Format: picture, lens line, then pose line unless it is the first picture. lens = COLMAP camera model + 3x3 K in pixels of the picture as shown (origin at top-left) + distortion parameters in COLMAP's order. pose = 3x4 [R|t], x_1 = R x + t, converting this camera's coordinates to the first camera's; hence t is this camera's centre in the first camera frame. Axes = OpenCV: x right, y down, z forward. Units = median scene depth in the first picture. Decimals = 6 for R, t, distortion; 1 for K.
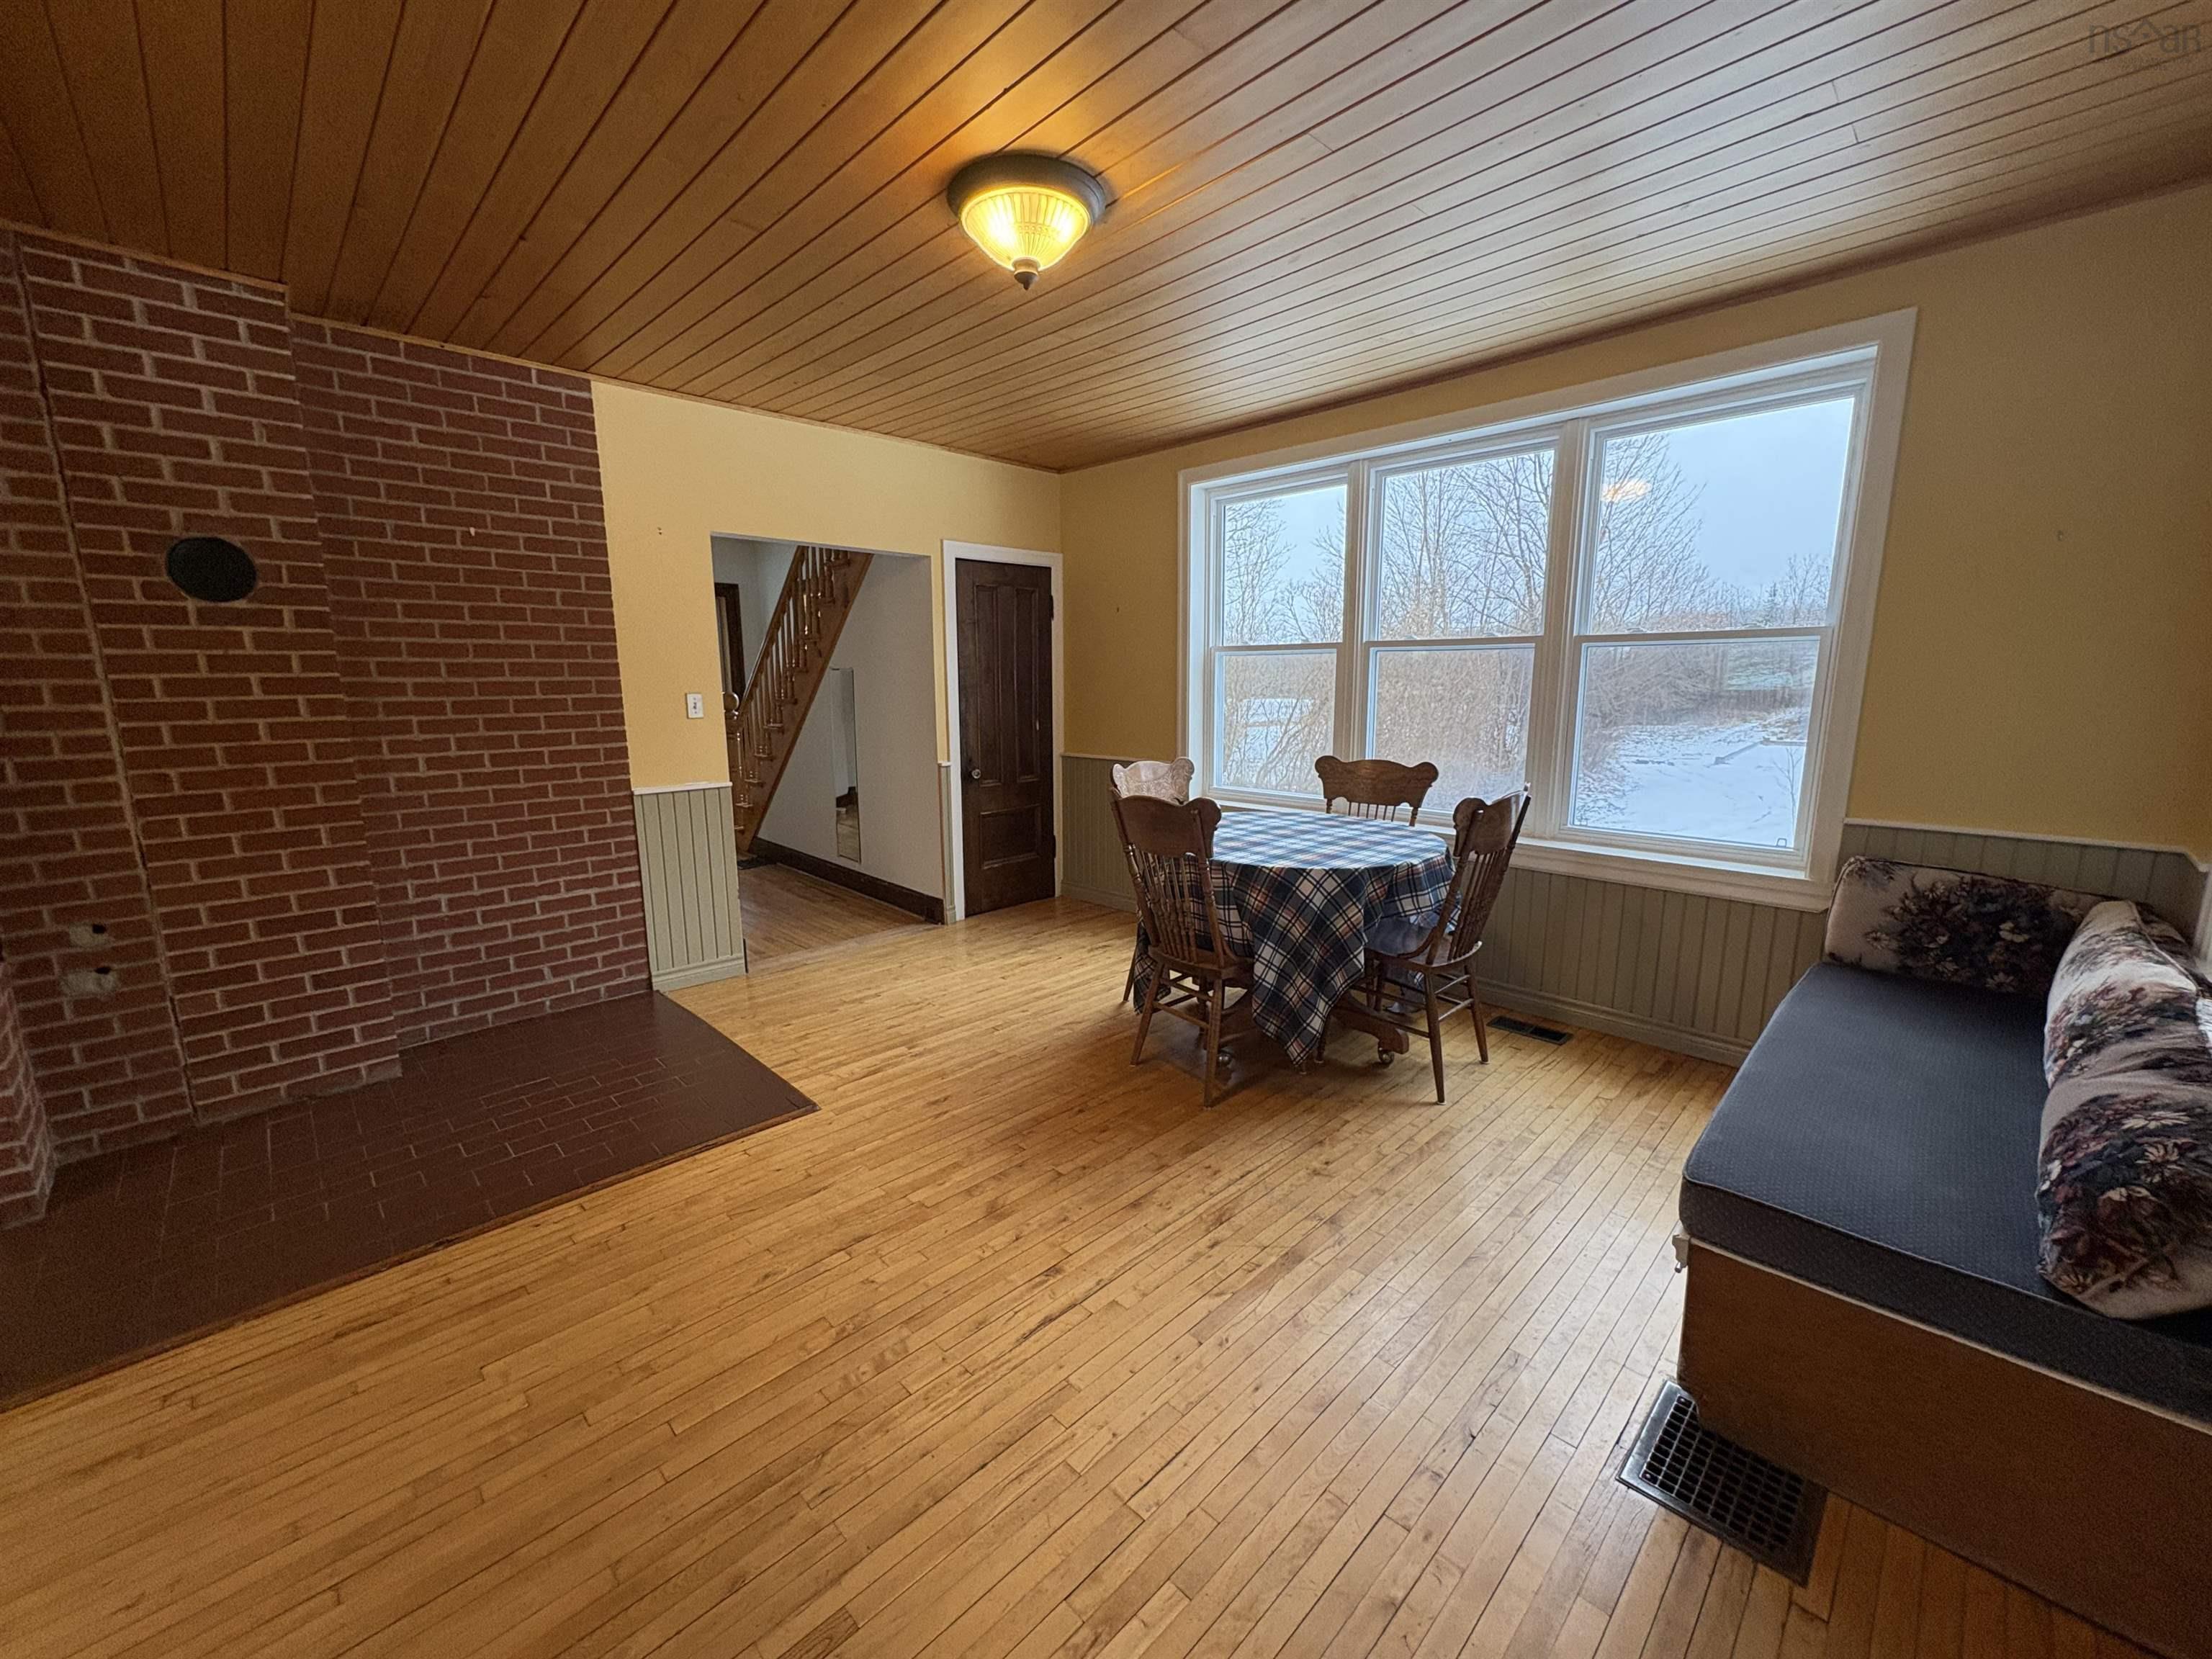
lens RADIAL K [[873.3, 0, 1110.6], [0, 873.3, 831.1], [0, 0, 1]] dist [-0.001238, -0.000036]
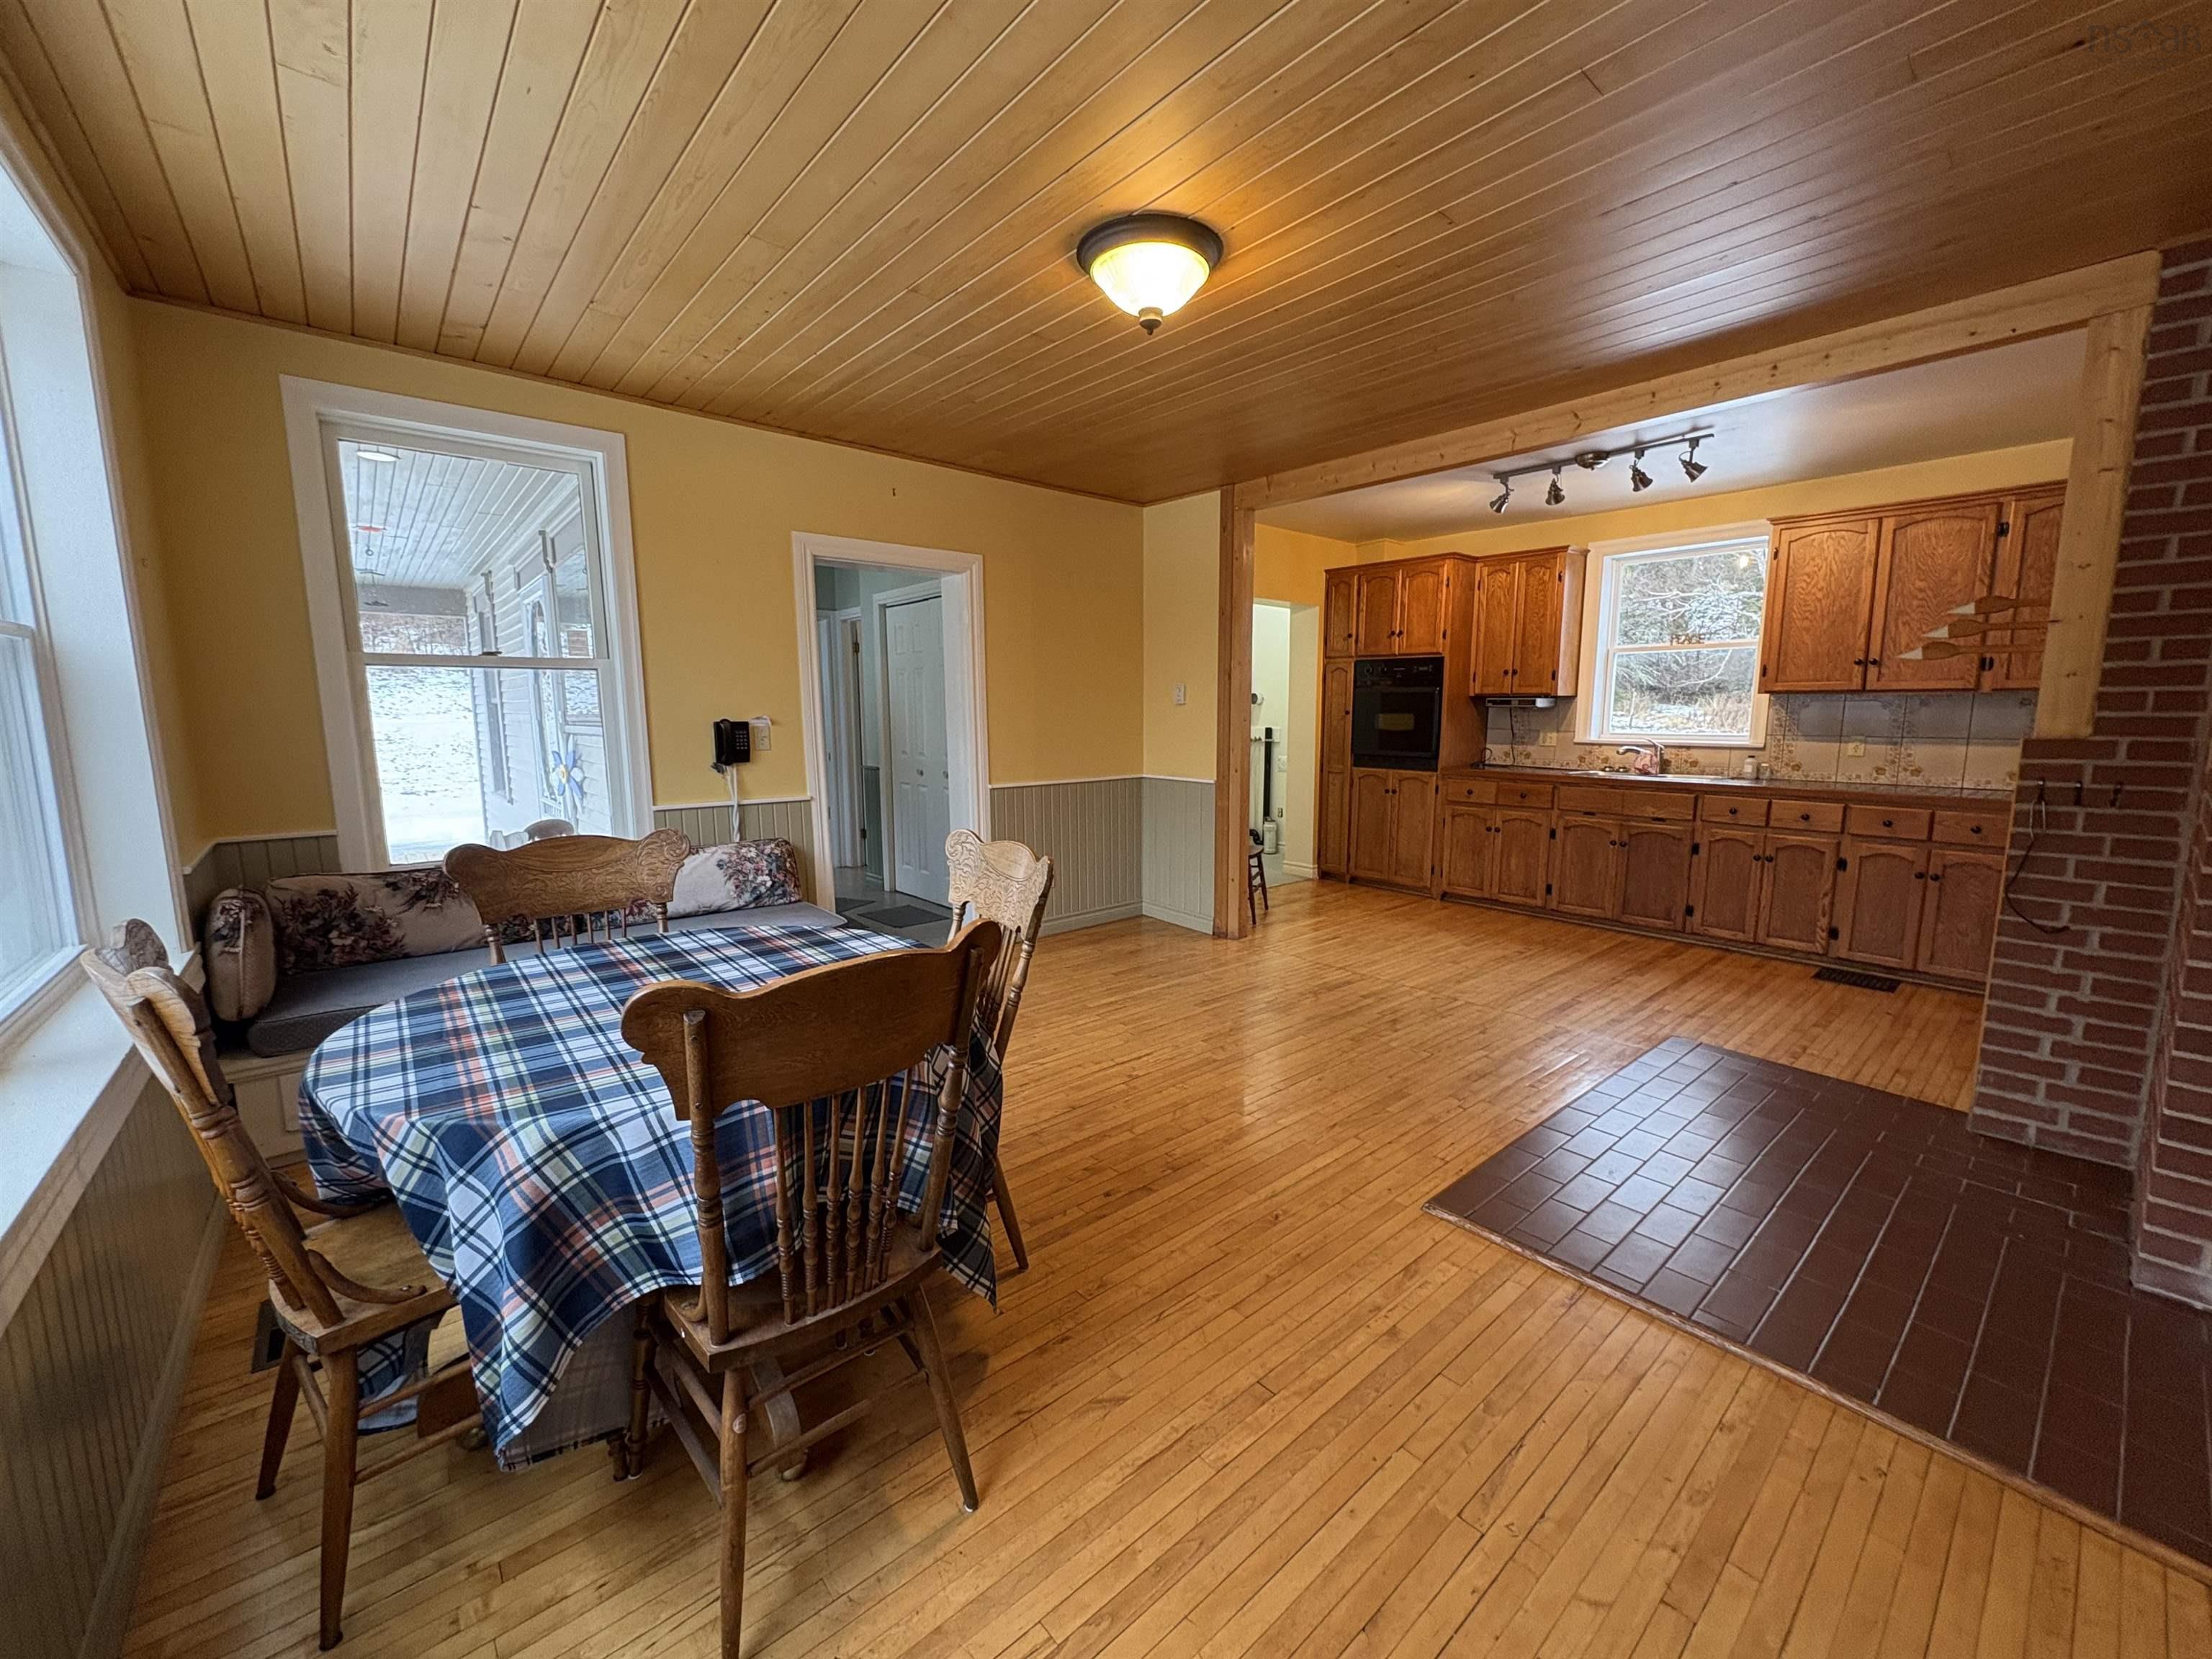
lens RADIAL K [[873.3, 0, 1110.6], [0, 873.3, 825.8], [0, 0, 1]] dist [-0.001238, -0.000036]
pose [[-0.997380, -0.004830, 0.072183, -0.082723], [0.017149, 0.953546, 0.300759, -0.219554], [-0.070283, 0.301208, -0.950965, 1.351761]]
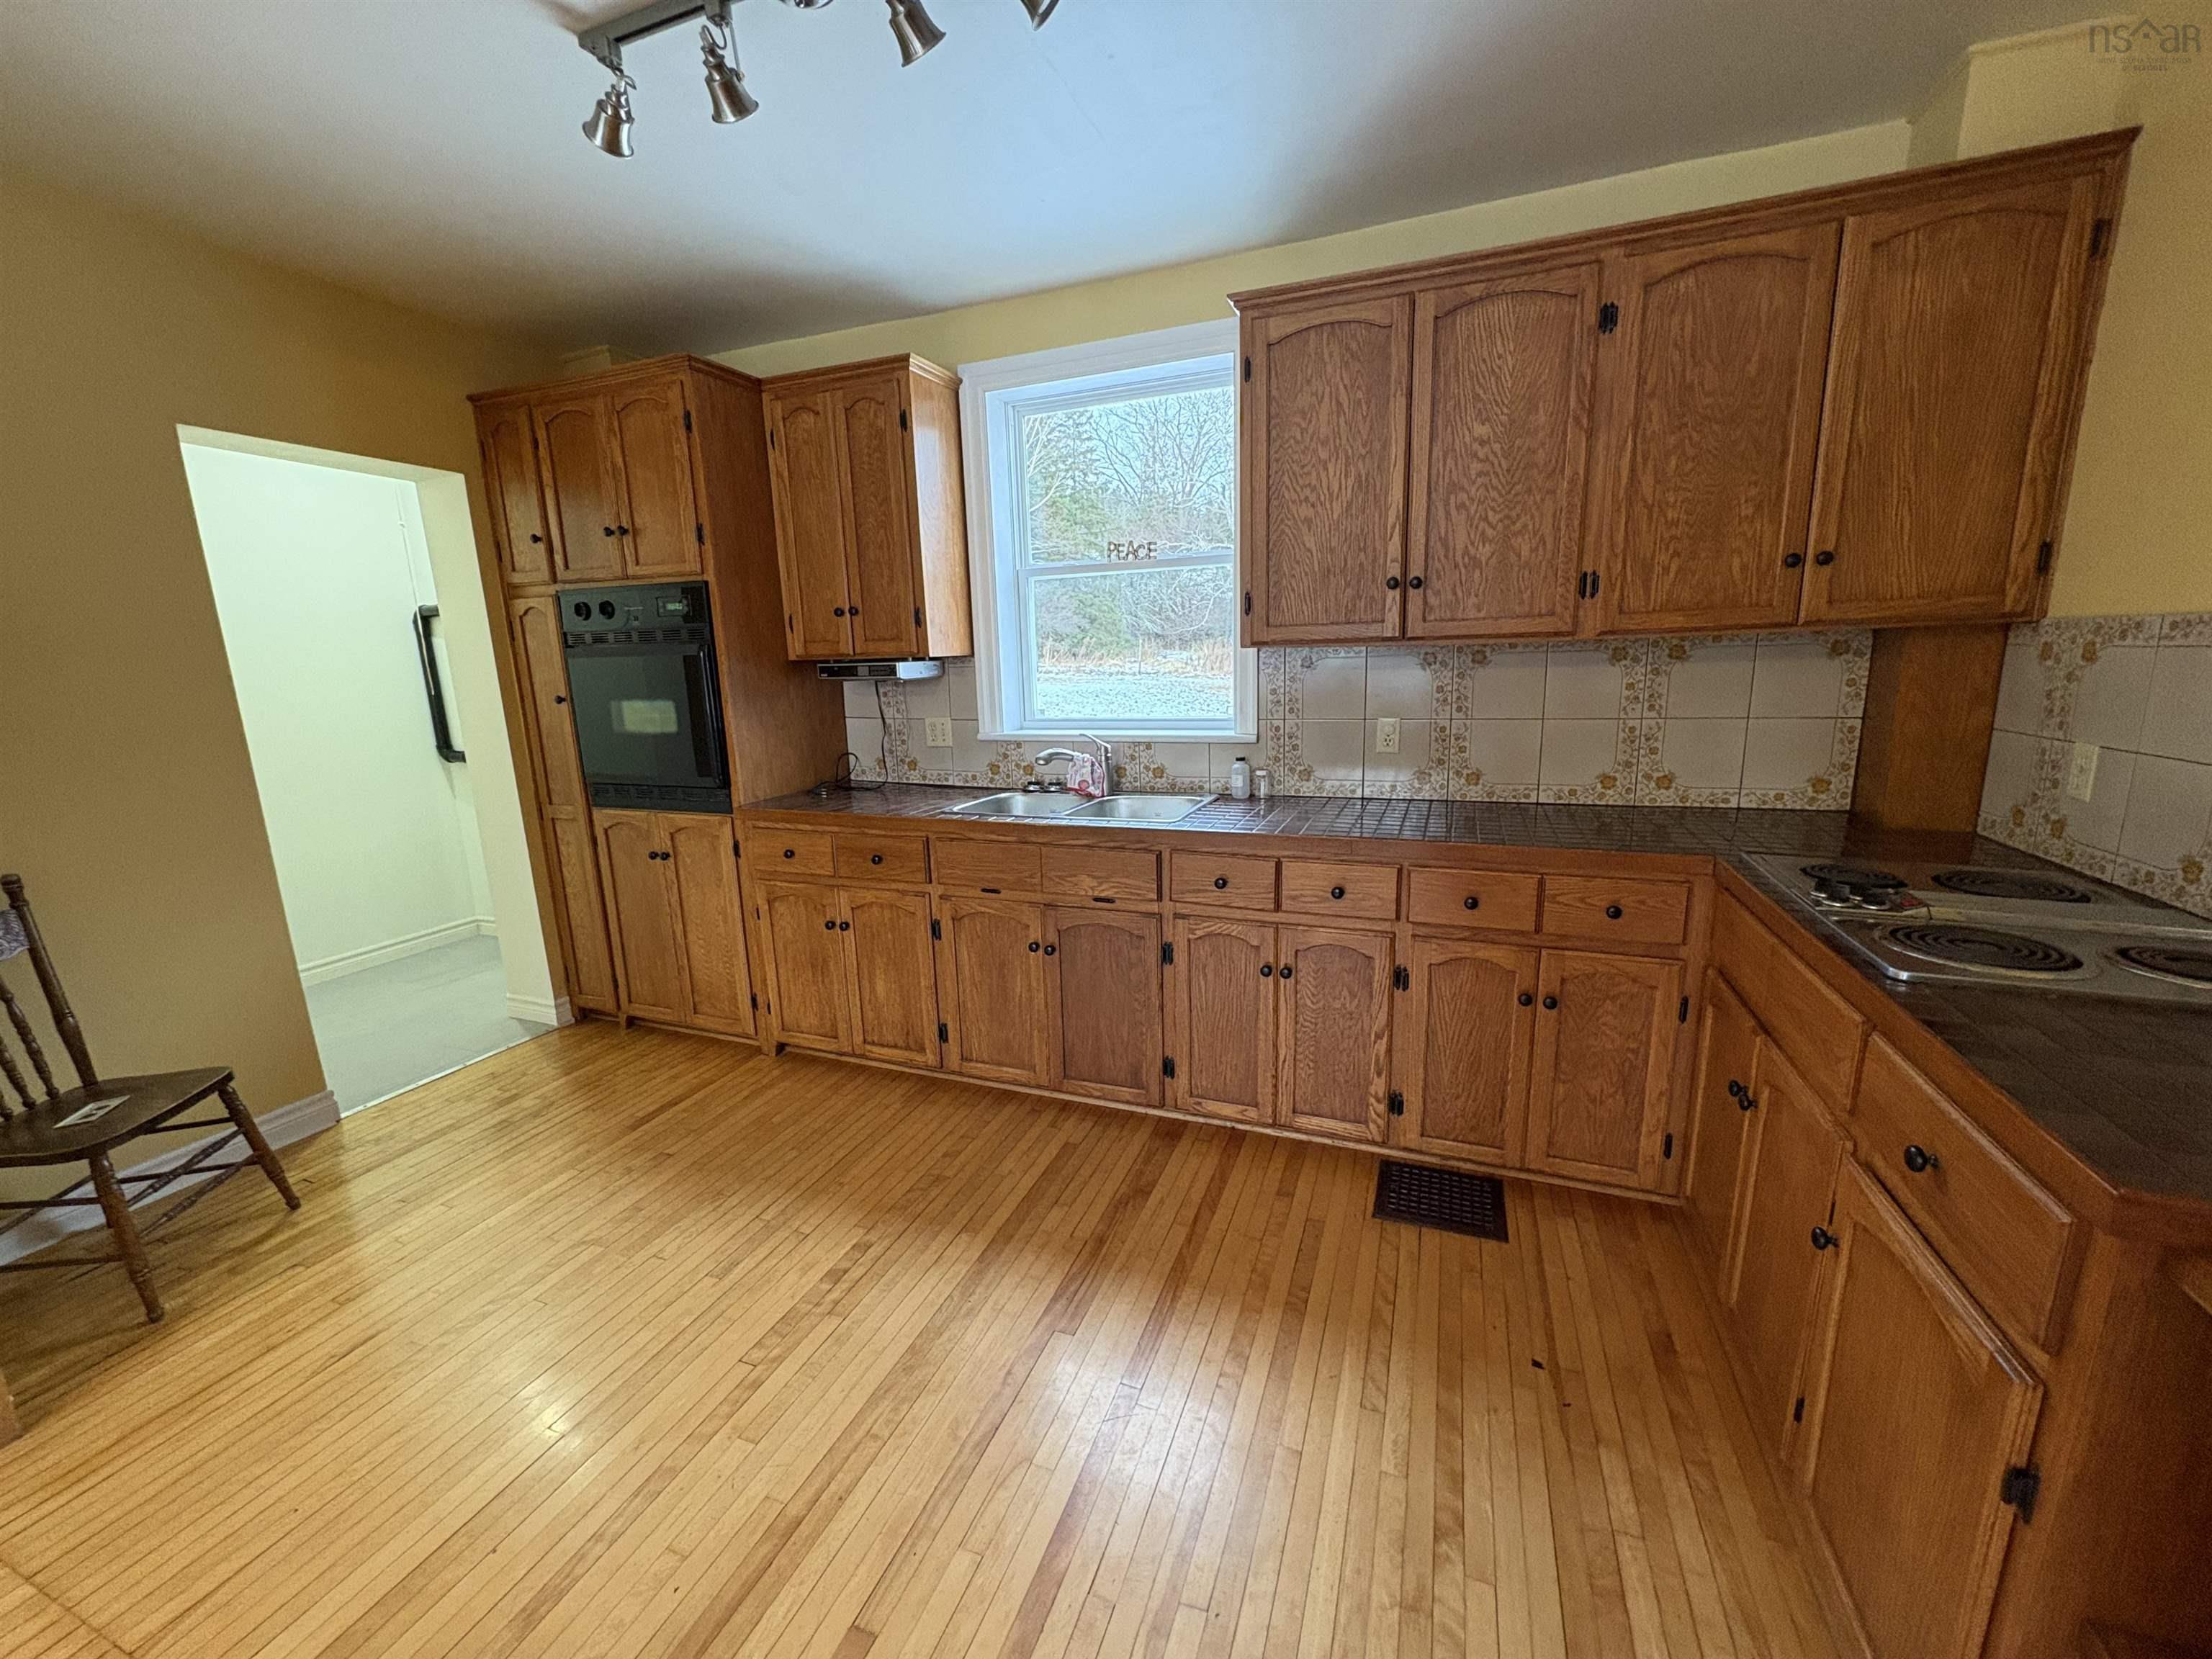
lens RADIAL K [[873.3, 0, 1112.8], [0, 873.3, 827.9], [0, 0, 1]] dist [-0.001238, -0.000036]
pose [[-0.911092, 0.110739, -0.397048, -0.591219], [-0.037848, 0.936694, 0.348097, -0.096629], [0.410461, 0.332176, -0.849224, 0.542173]]
